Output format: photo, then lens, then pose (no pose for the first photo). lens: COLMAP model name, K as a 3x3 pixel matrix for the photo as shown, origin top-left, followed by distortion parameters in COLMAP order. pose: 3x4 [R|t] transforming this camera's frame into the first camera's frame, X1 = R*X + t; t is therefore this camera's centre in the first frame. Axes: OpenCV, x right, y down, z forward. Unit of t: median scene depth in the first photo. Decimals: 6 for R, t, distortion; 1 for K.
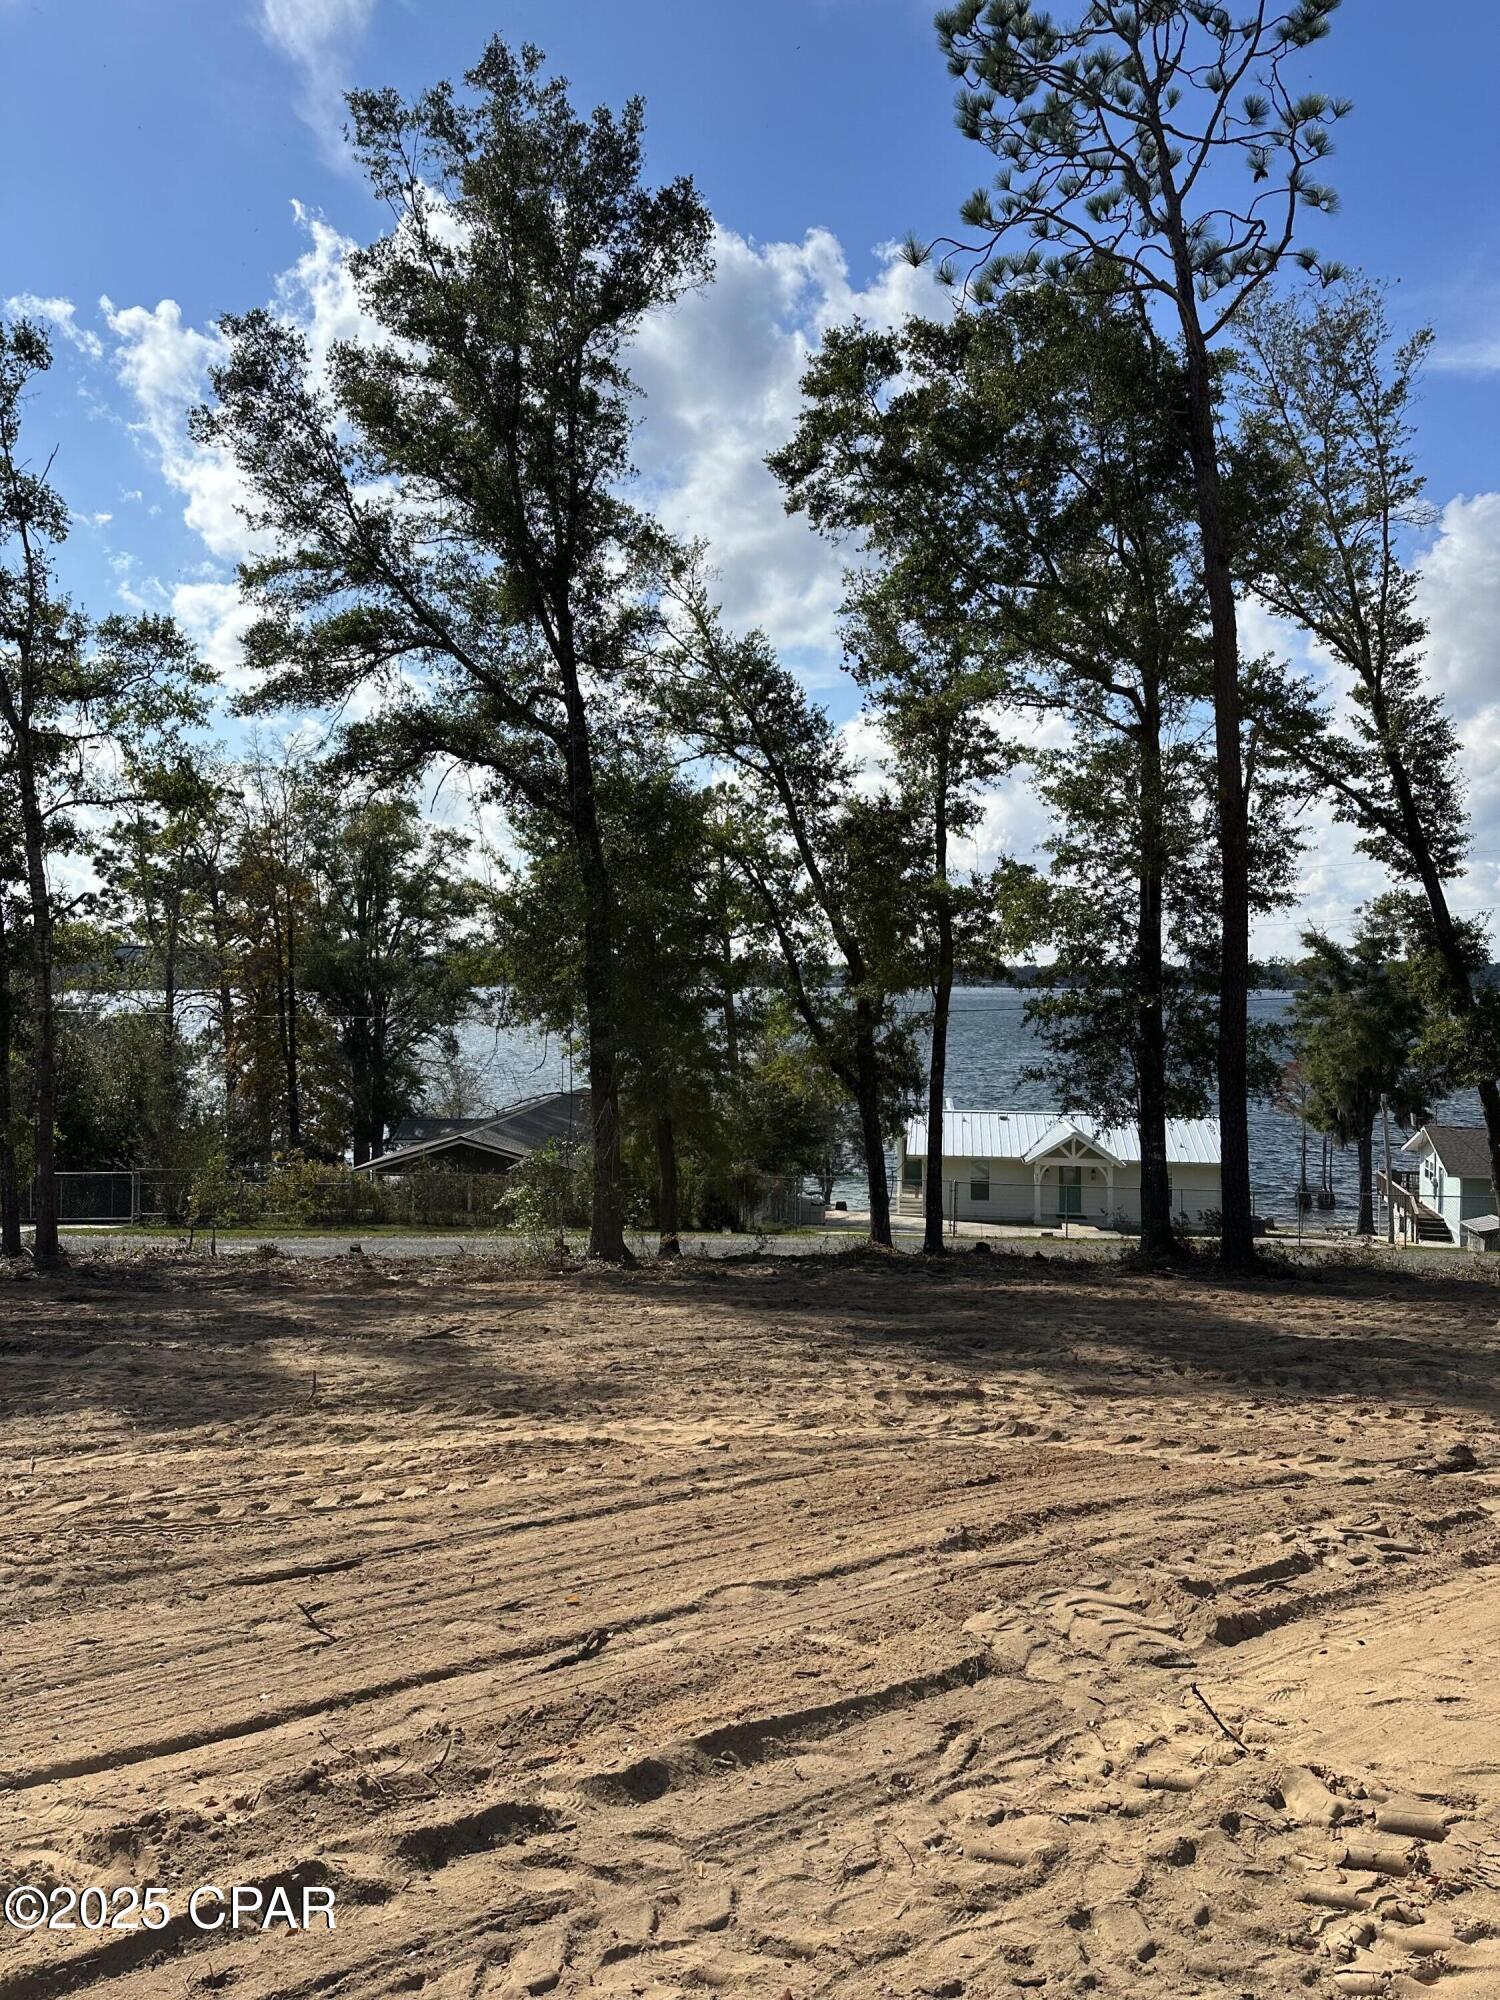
lens RADIAL K [[1342.5, 0, 754.5], [0, 1342.5, 1006.6], [0, 0, 1]] dist [0.002776, -0.035808]
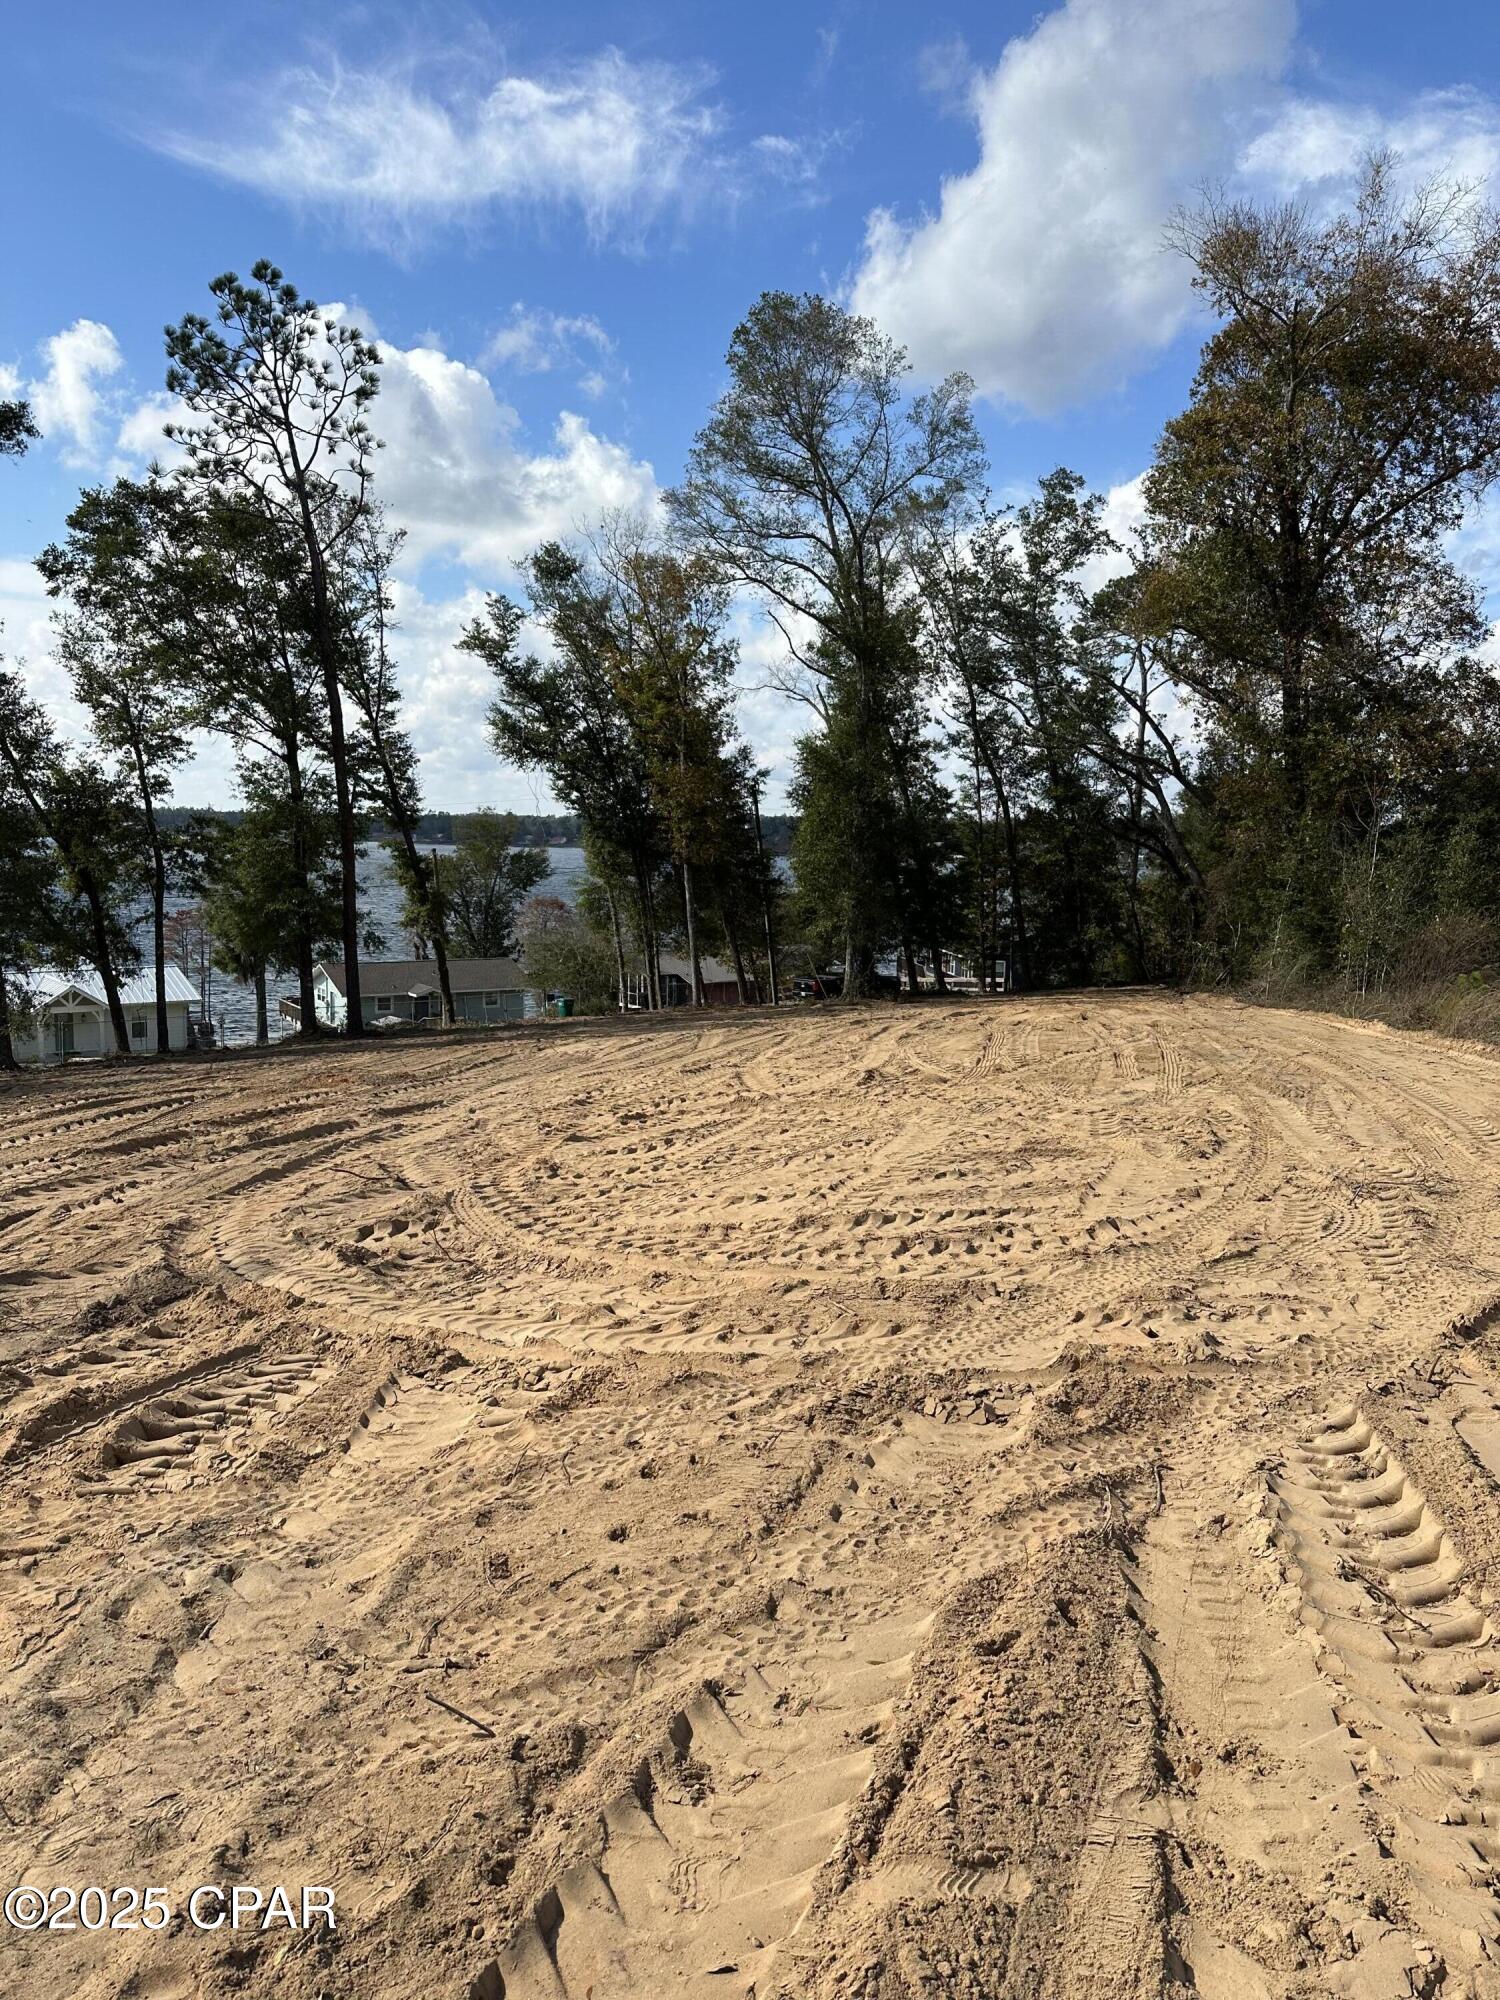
lens RADIAL K [[1404.4, 0, 739.3], [0, 1404.4, 1002.3], [0, 0, 1]] dist [0.003394, 0.000590]
pose [[0.671224, -0.079068, 0.737025, -0.655293], [-0.003123, 0.993984, 0.109479, -0.070742], [-0.741248, -0.075786, 0.666939, -0.685401]]
